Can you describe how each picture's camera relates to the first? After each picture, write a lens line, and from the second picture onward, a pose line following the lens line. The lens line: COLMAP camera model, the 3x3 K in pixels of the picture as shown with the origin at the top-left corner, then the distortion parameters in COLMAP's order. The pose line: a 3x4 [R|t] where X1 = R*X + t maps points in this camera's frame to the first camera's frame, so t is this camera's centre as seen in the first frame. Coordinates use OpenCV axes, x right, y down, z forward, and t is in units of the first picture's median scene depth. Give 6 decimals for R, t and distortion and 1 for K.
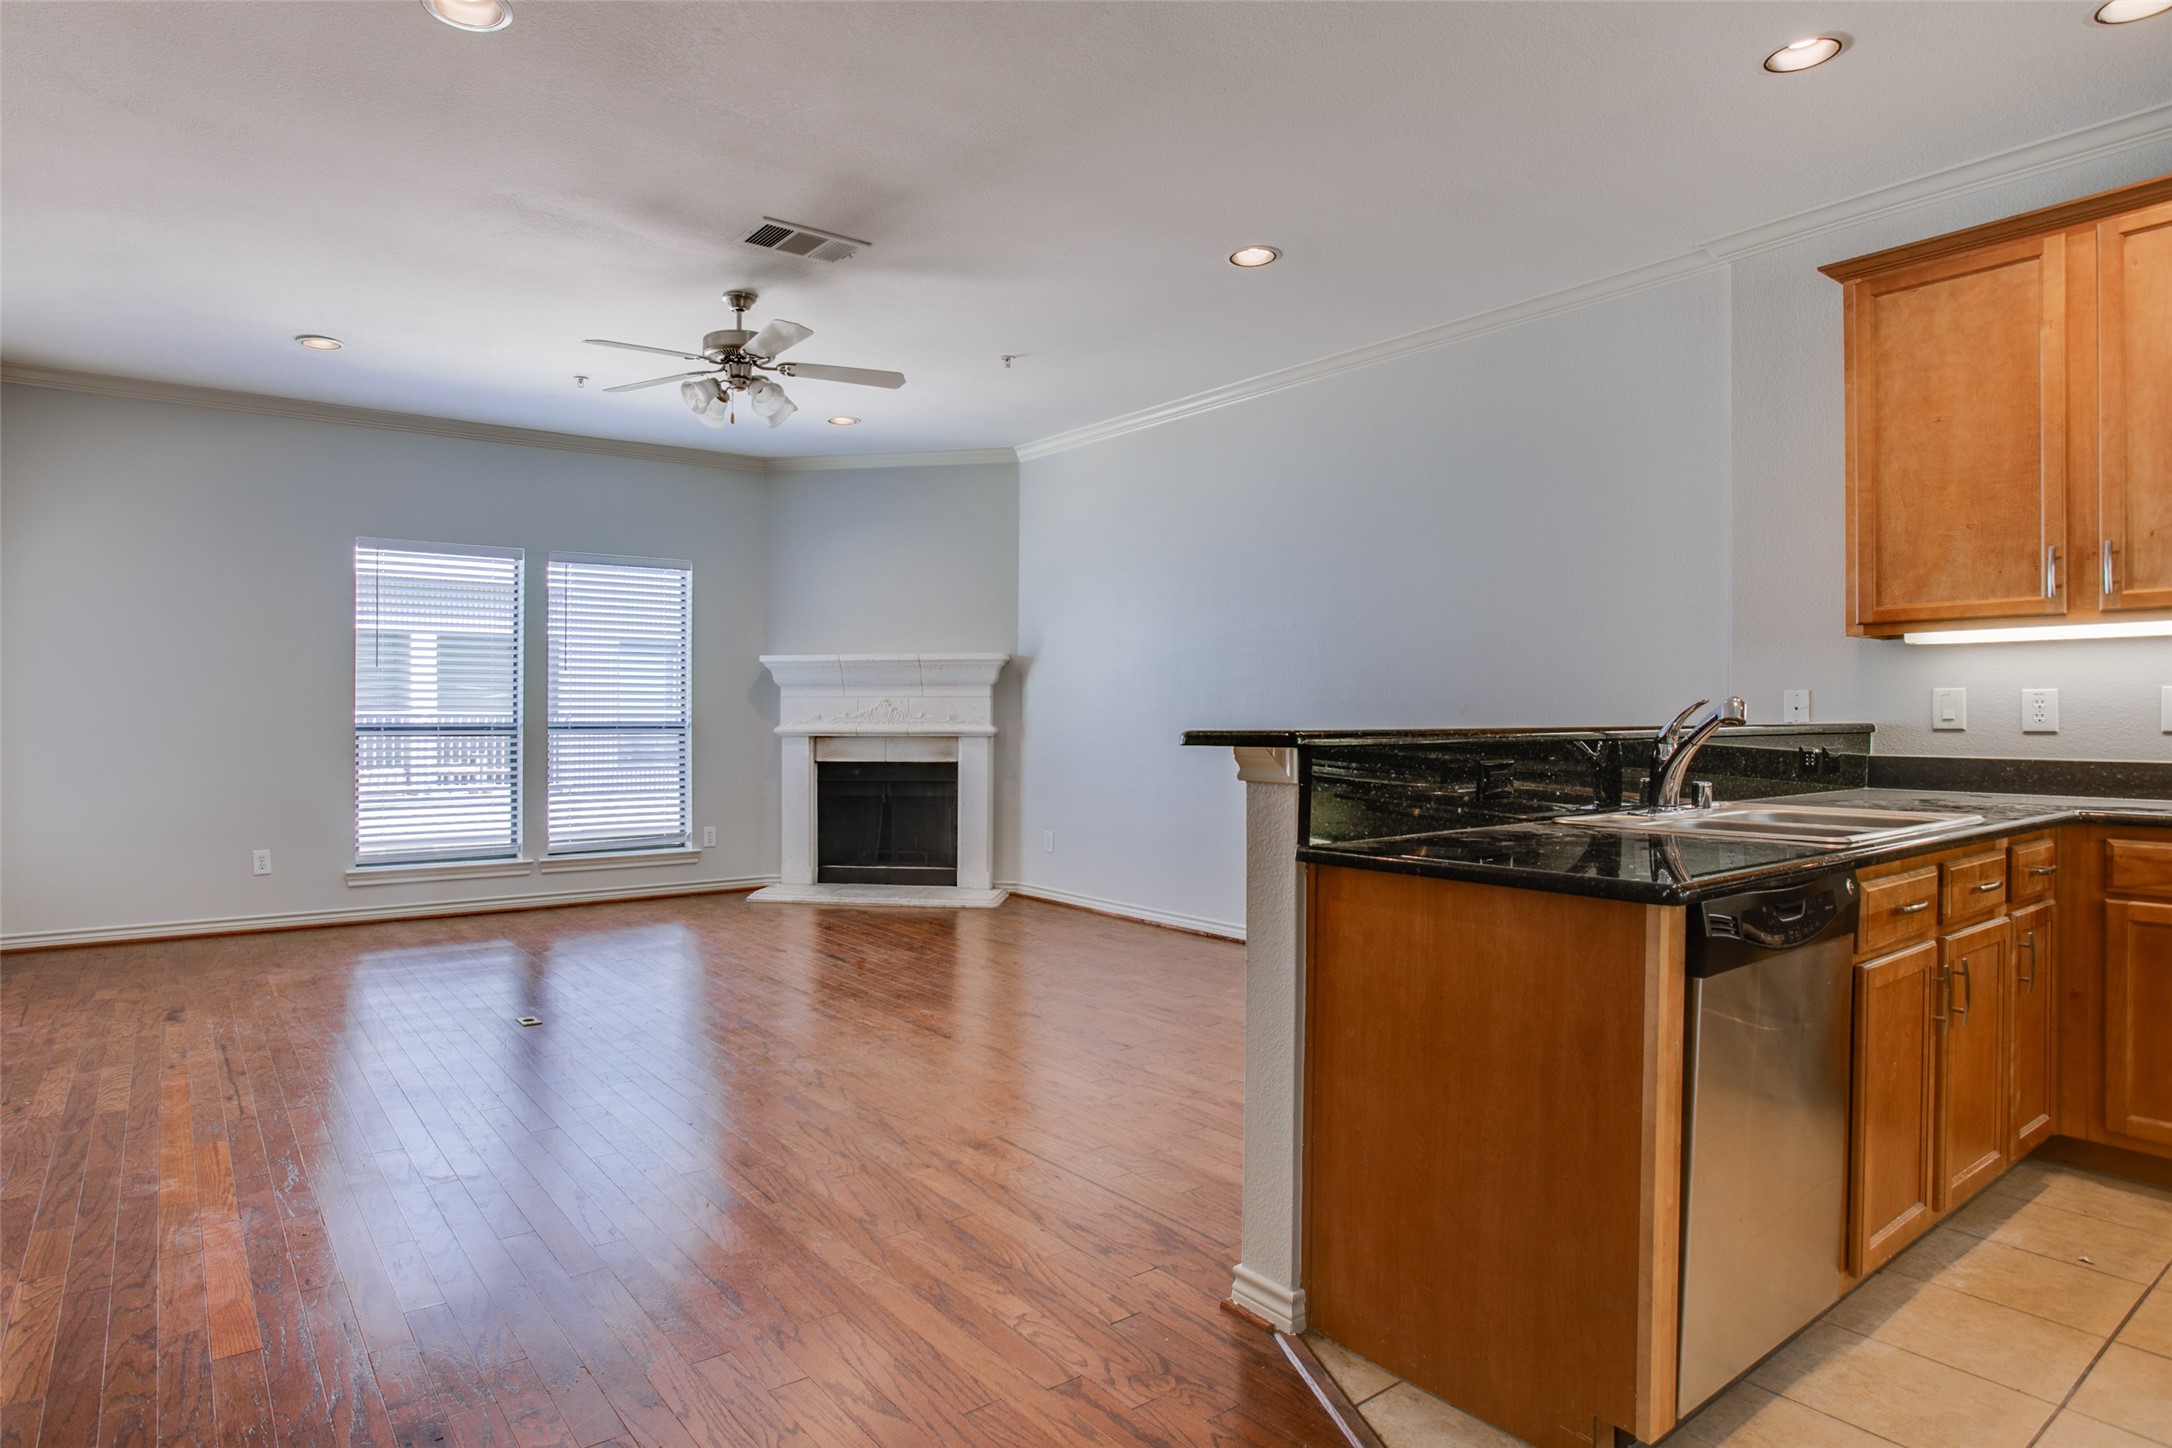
lens RADIAL K [[1153.5, 0, 990.4], [0, 1153.5, 713.0], [0, 0, 1]] dist [-0.030401, 0.009997]
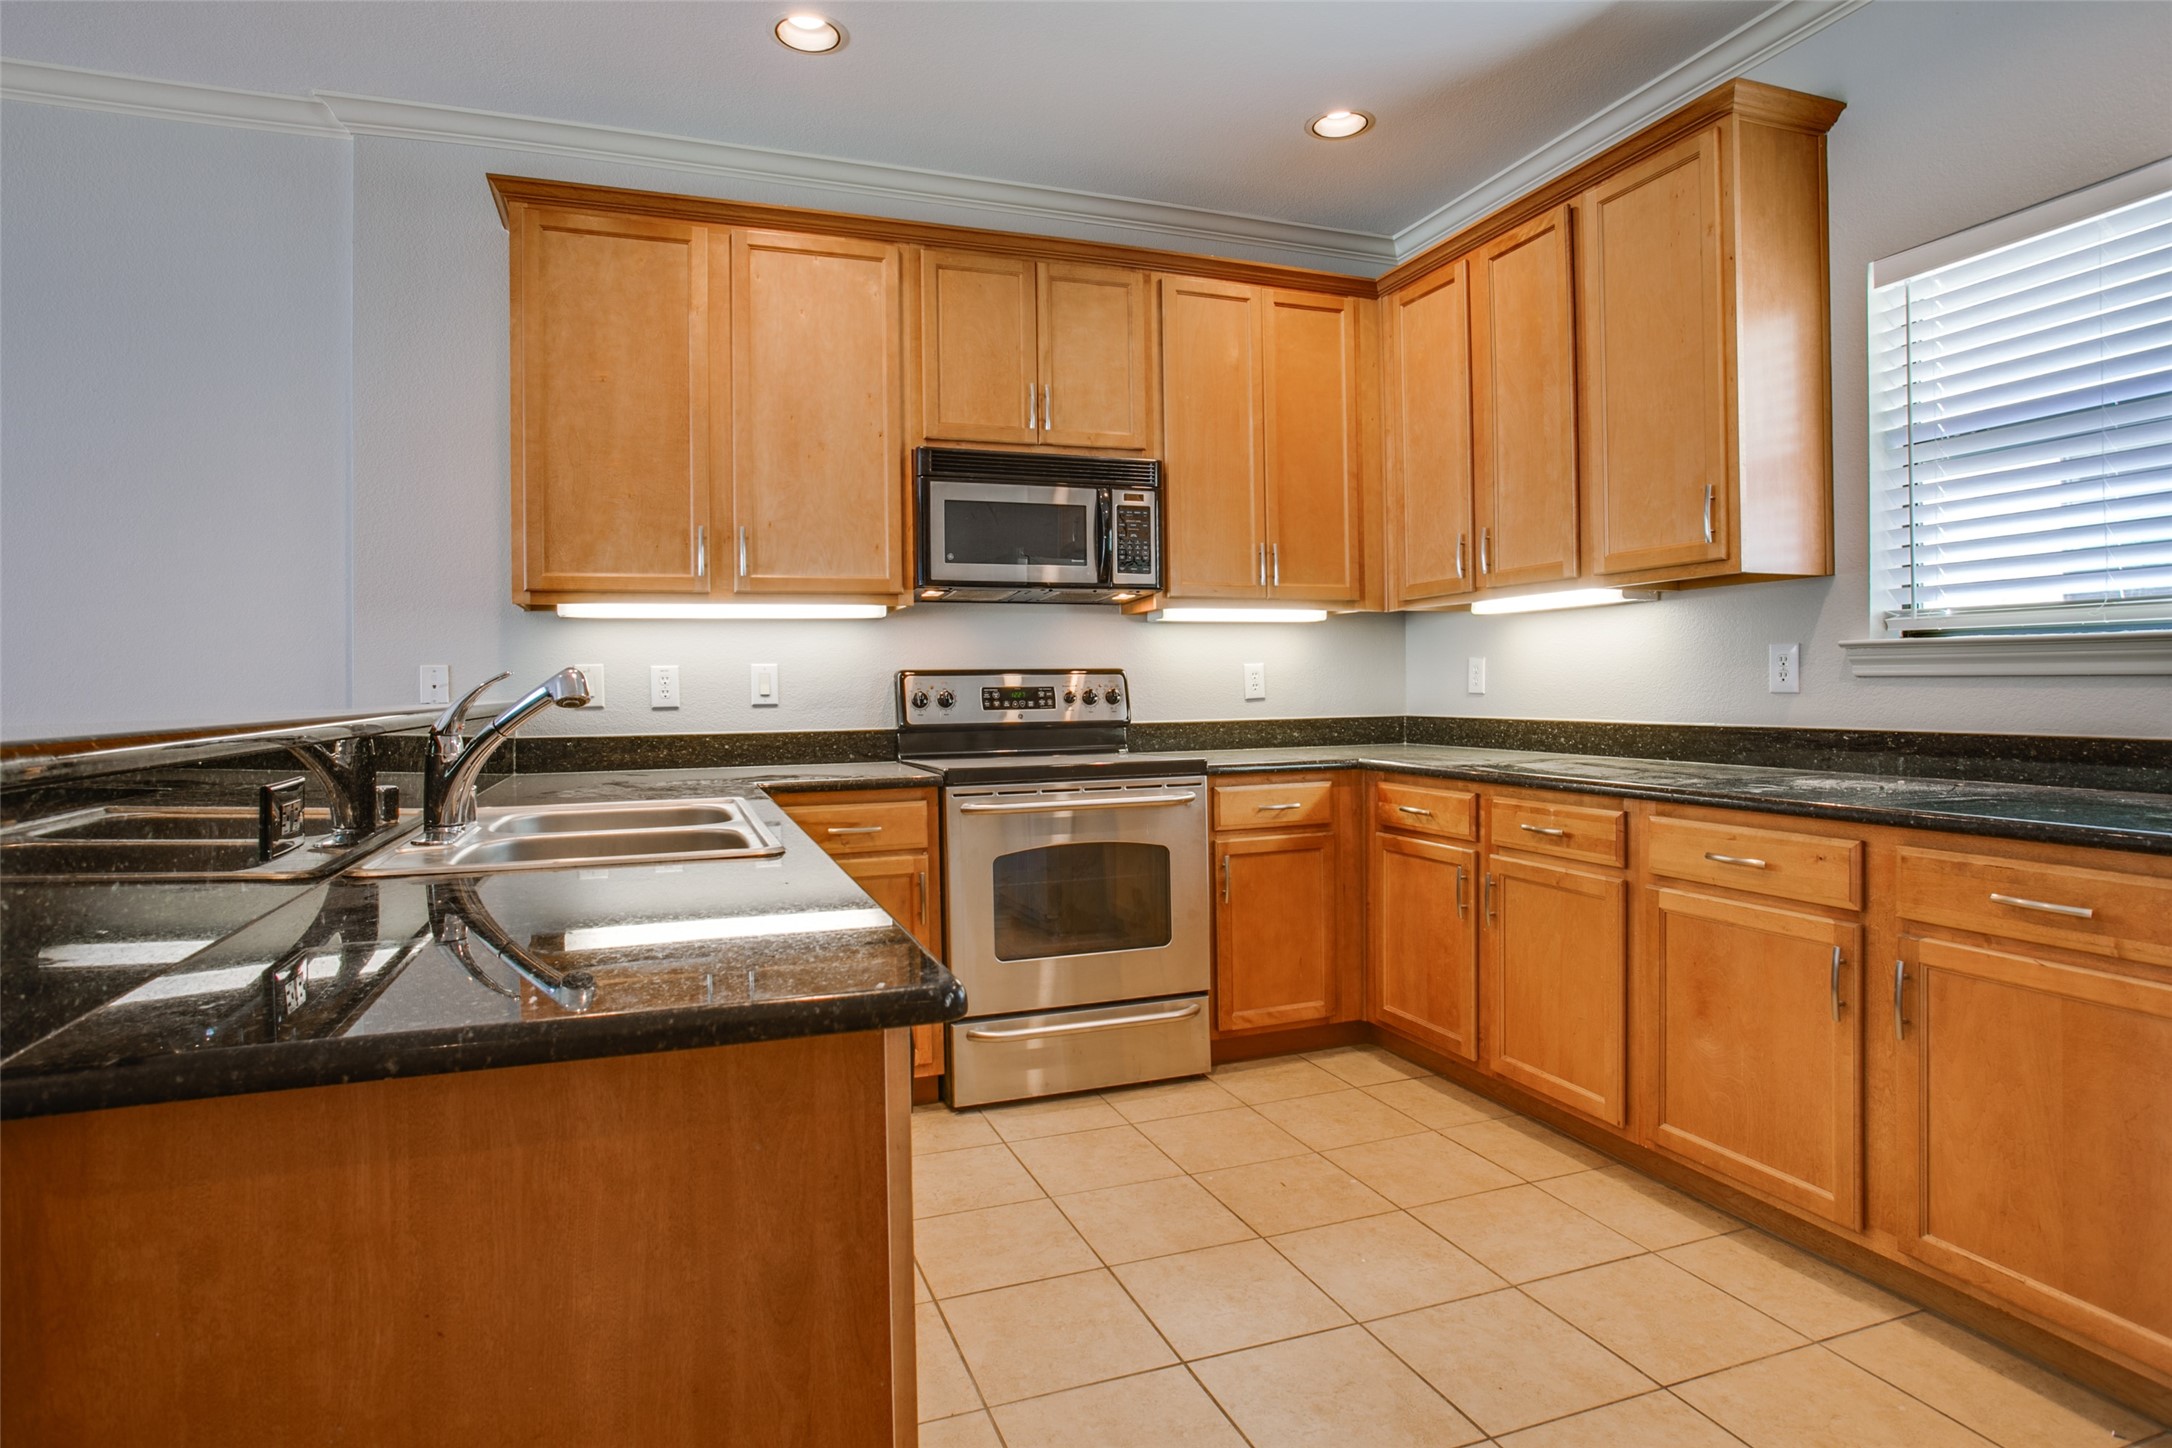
lens RADIAL K [[1153.5, 0, 1048.5], [0, 1153.5, 682.5], [0, 0, 1]] dist [-0.030401, 0.009997]
pose [[0.285373, -0.003999, 0.958408, 0.022555], [0.014456, 0.999896, -0.000133, -0.000330], [-0.958308, 0.013892, 0.285401, 0.356529]]
